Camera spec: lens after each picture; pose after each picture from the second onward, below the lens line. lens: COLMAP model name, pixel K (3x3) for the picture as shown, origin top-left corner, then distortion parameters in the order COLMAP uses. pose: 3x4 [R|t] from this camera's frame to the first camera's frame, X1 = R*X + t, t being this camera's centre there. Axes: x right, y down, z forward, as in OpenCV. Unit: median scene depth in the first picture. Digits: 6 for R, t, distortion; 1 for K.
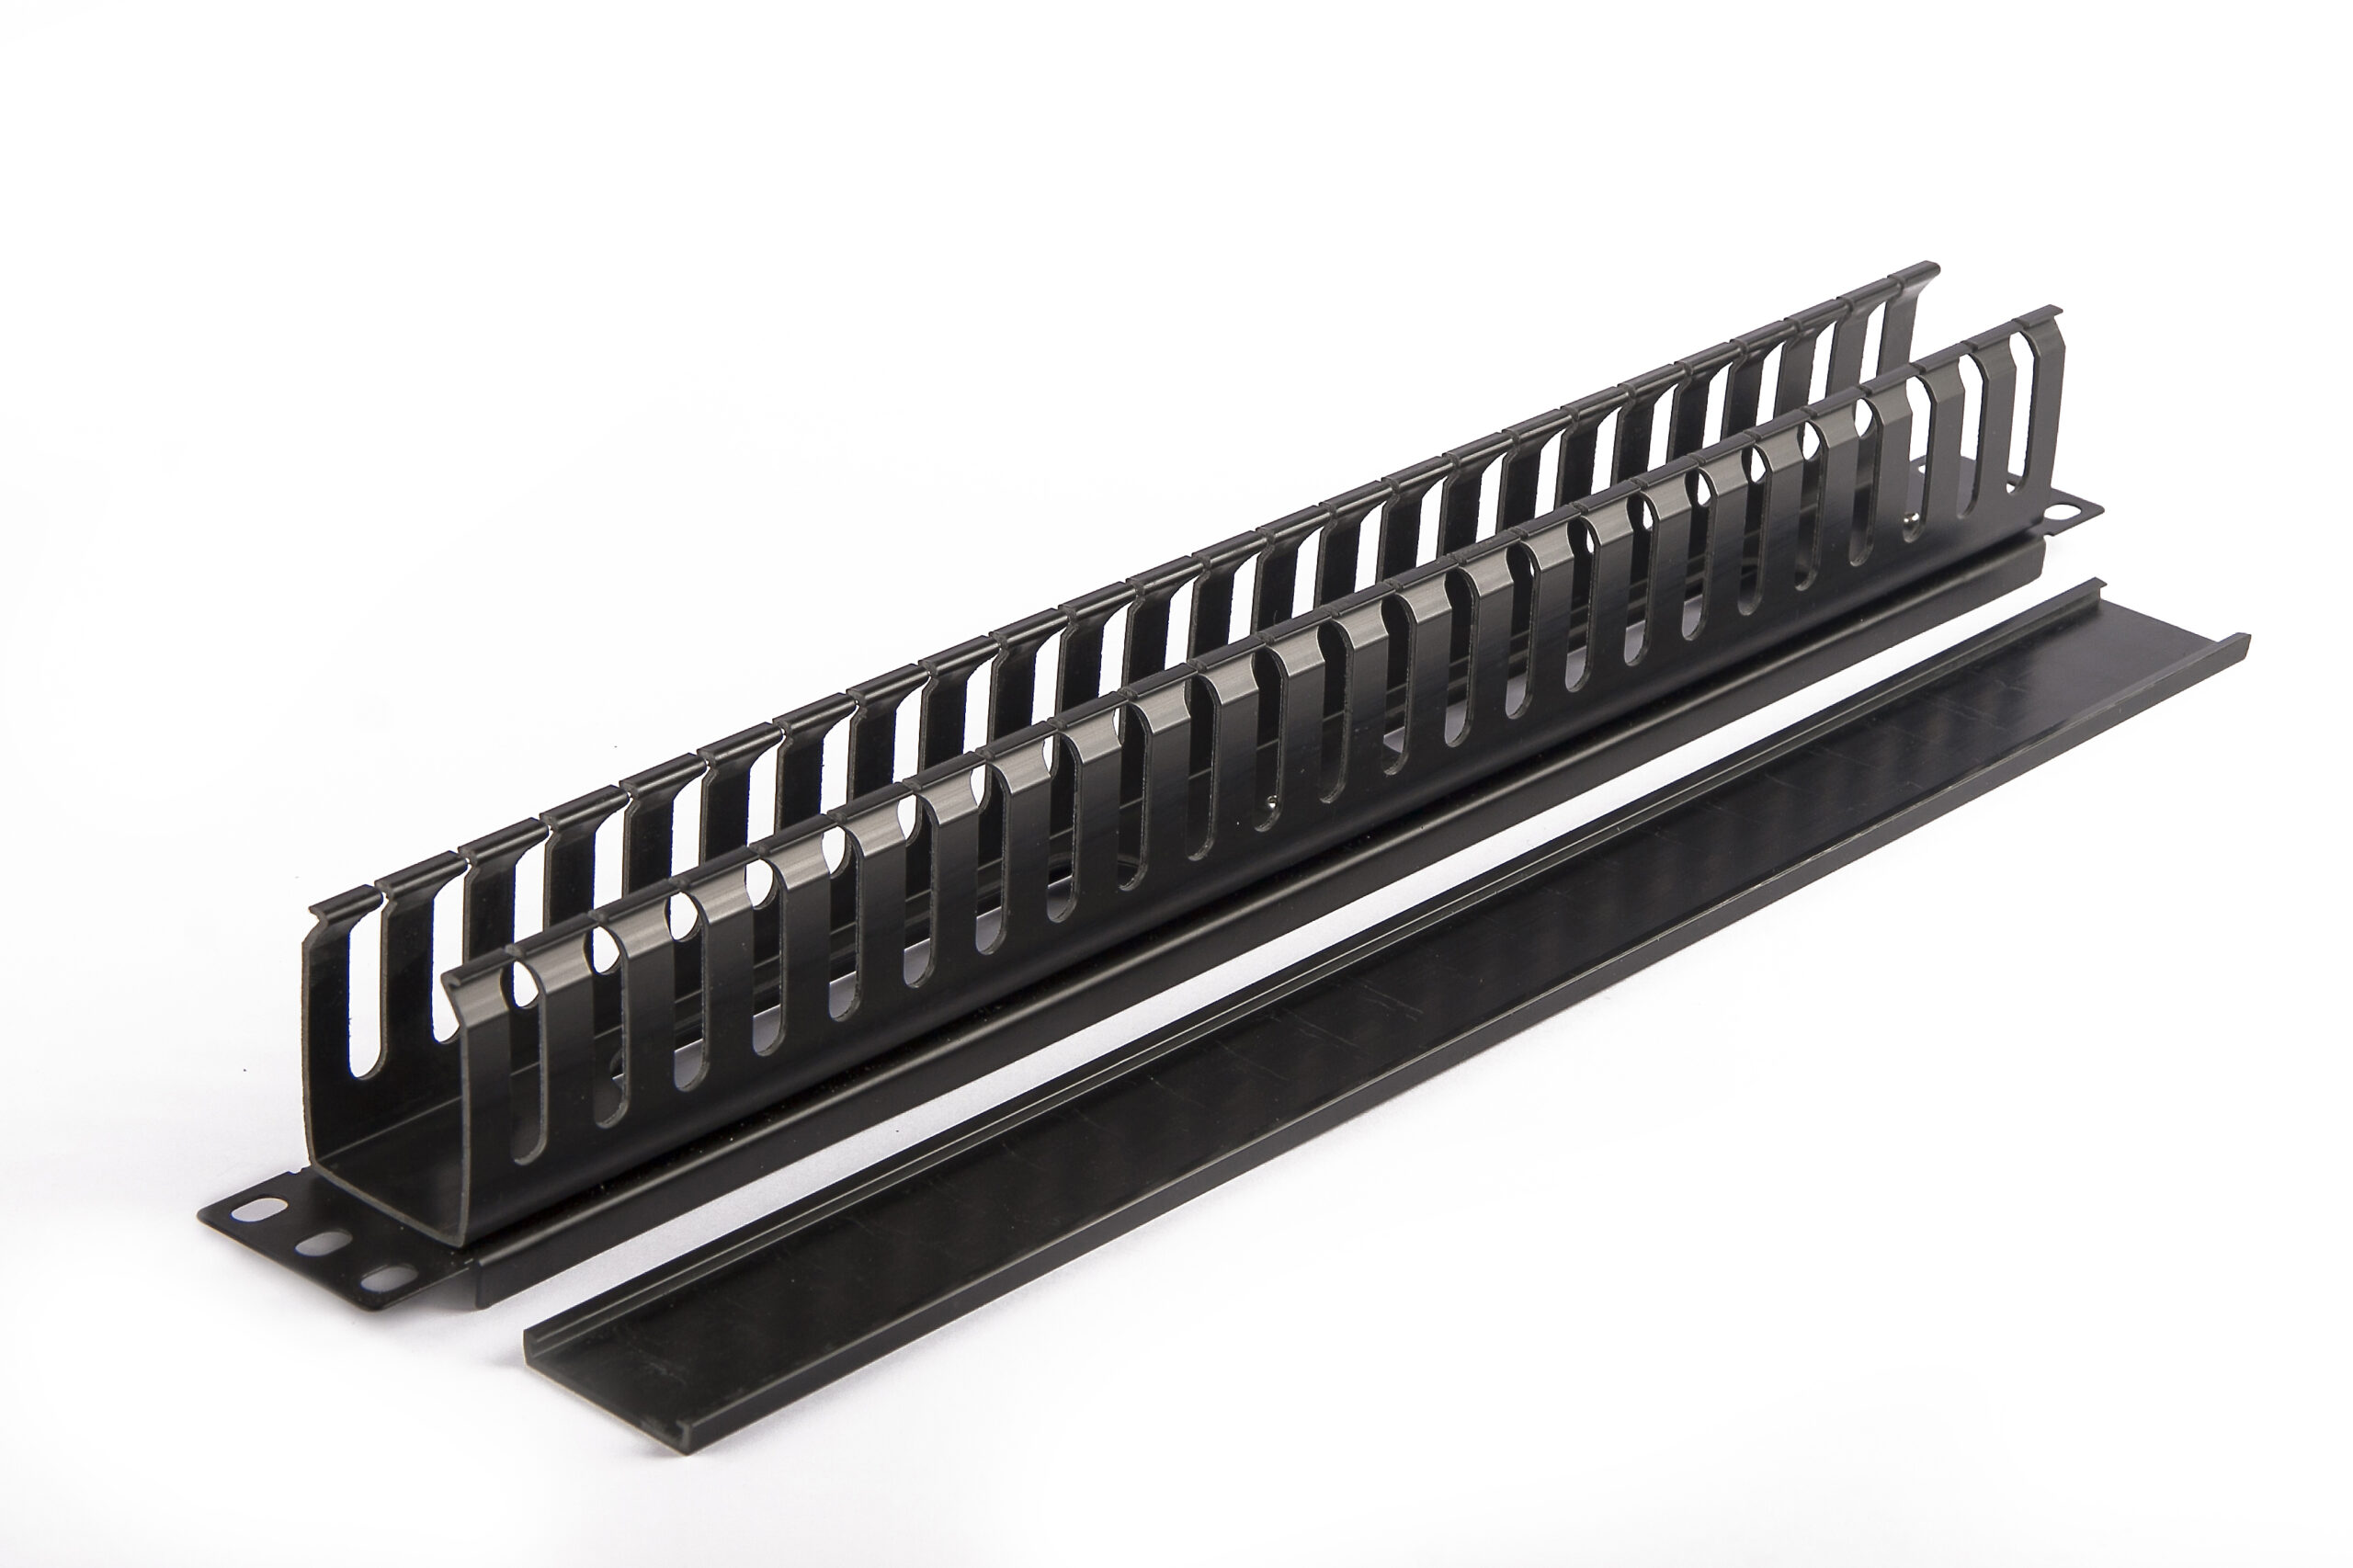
lens RADIAL K [[6337.9, 0, 1176.5], [0, 6337.9, 784.0], [0, 0, 1]] dist [-0.025759, -0.702419]
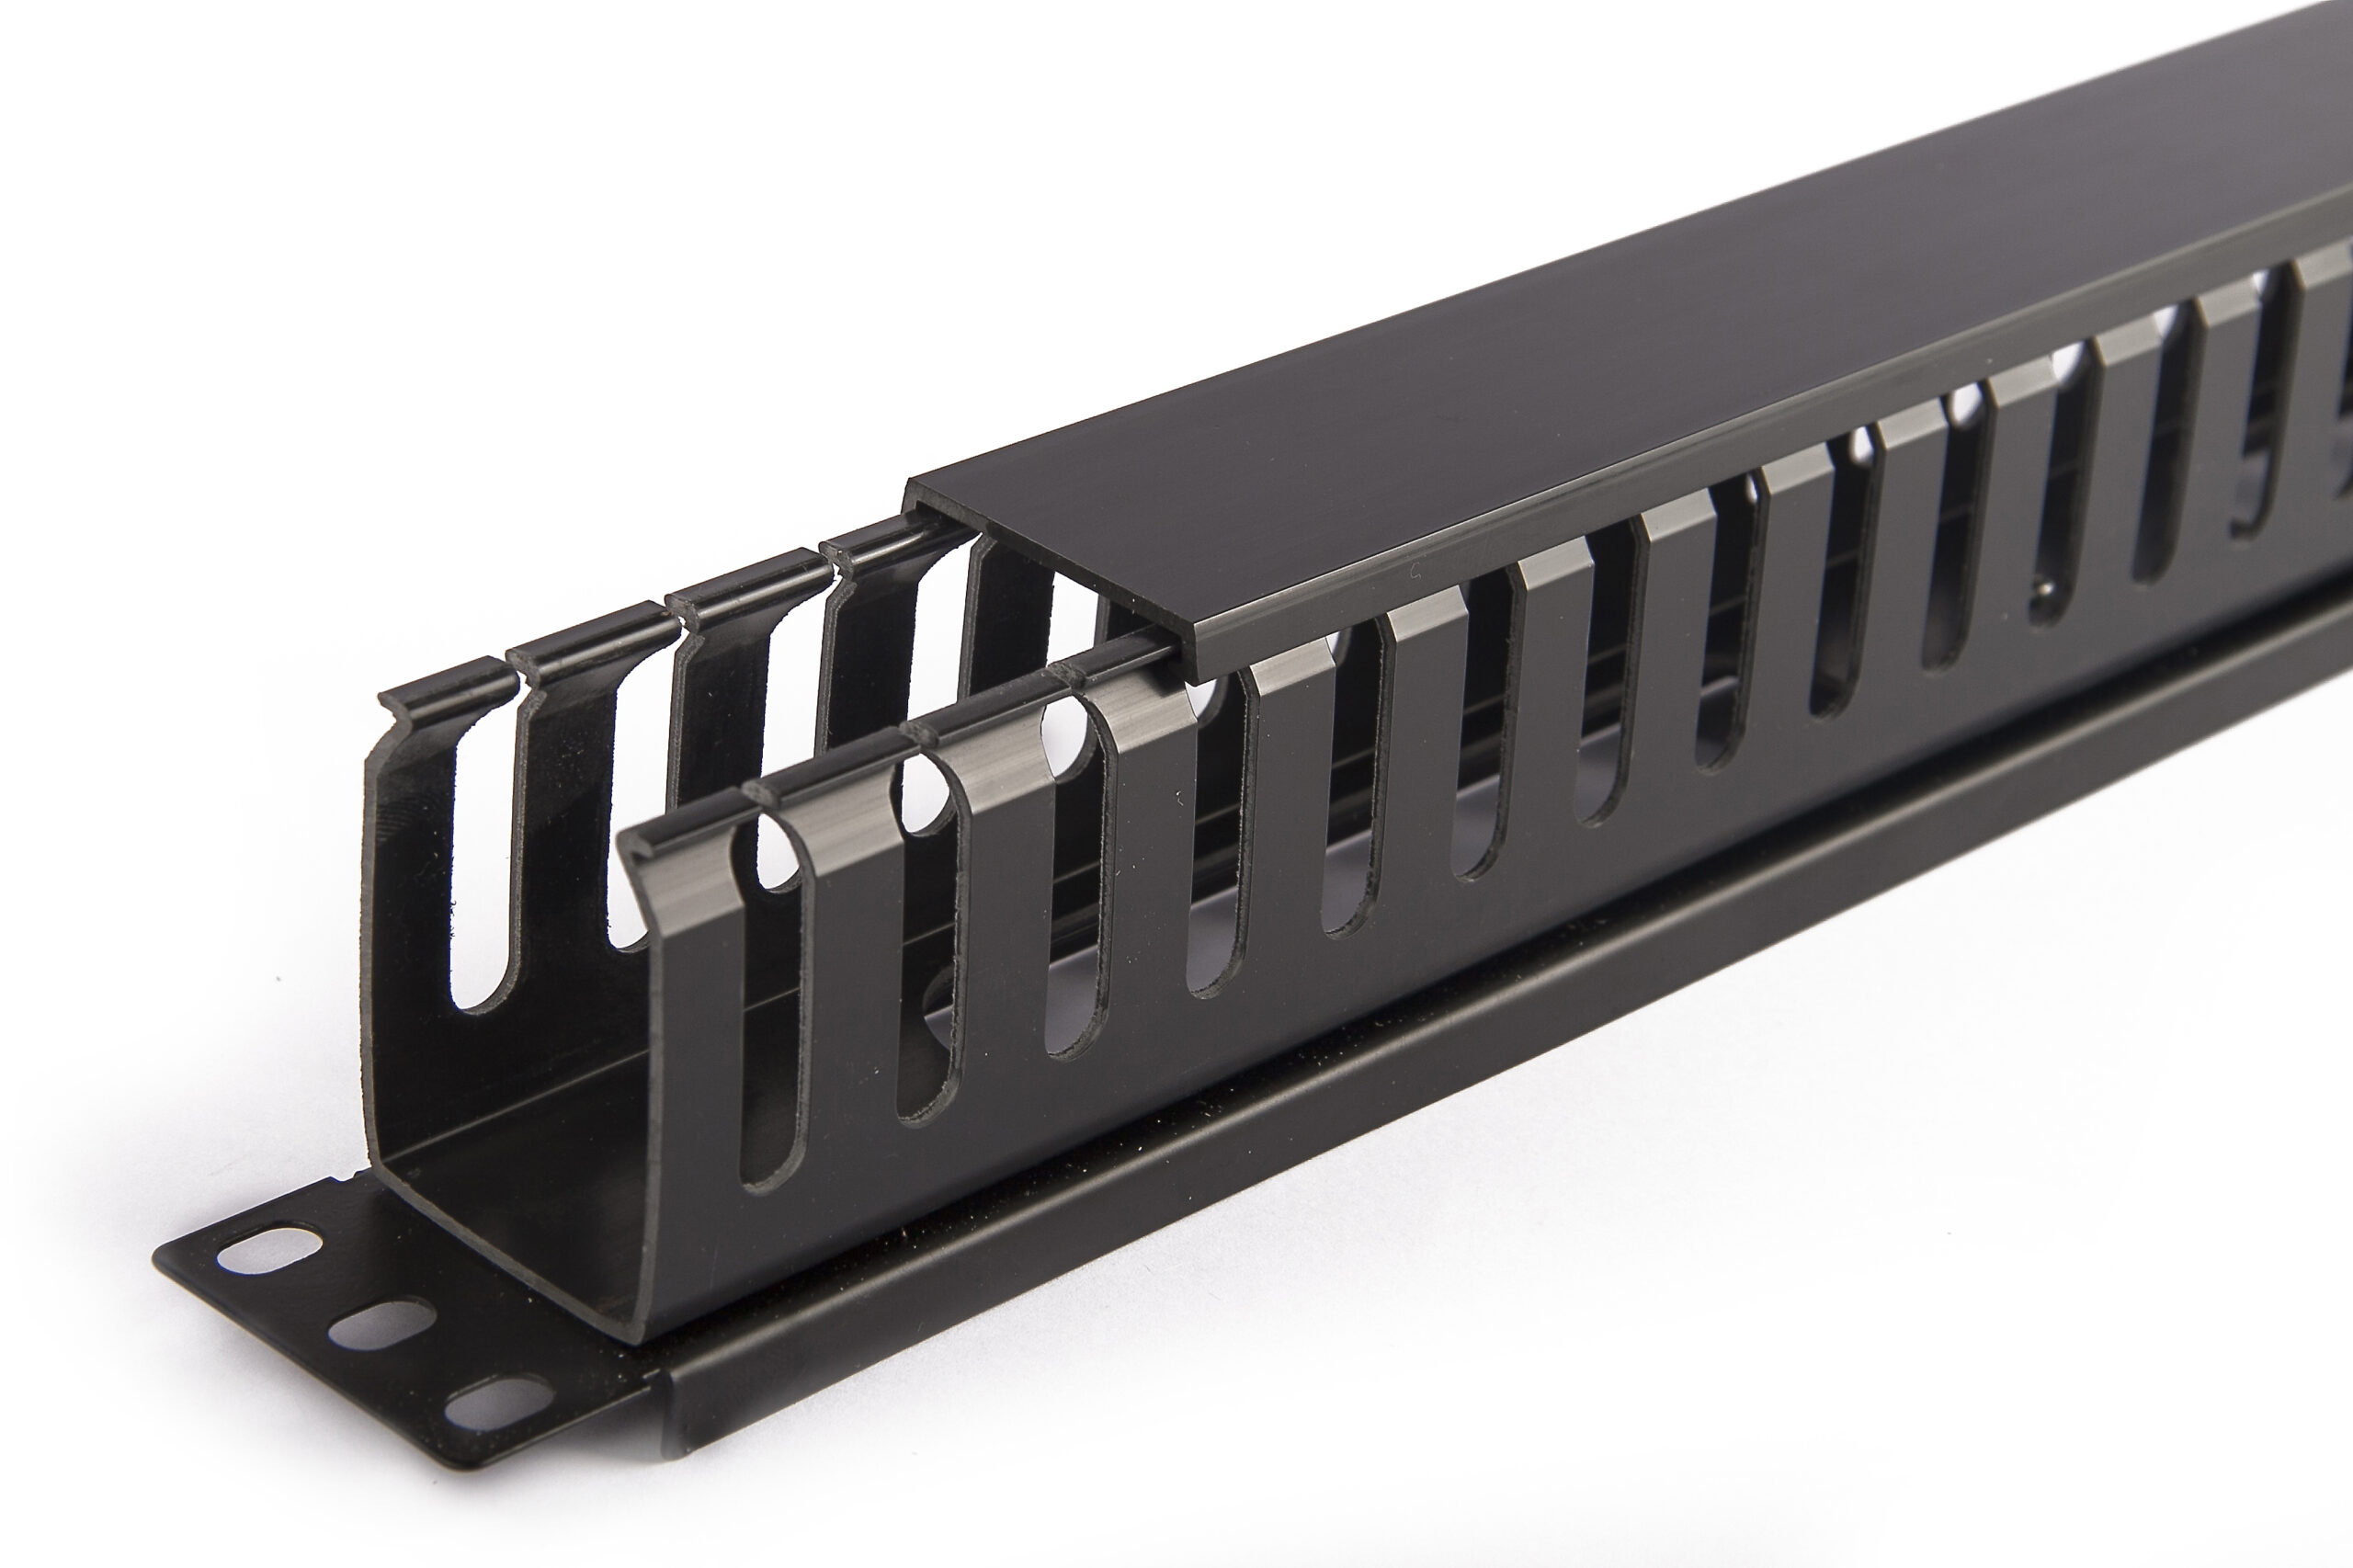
lens RADIAL K [[6337.9, 0, 1176.5], [0, 6337.9, 784.0], [0, 0, 1]] dist [-0.025759, -0.702419]
pose [[0.998255, 0.043958, -0.039433, -0.048055], [-0.042794, 0.998637, 0.029896, 0.008060], [0.040694, -0.028157, 0.998775, 0.464108]]
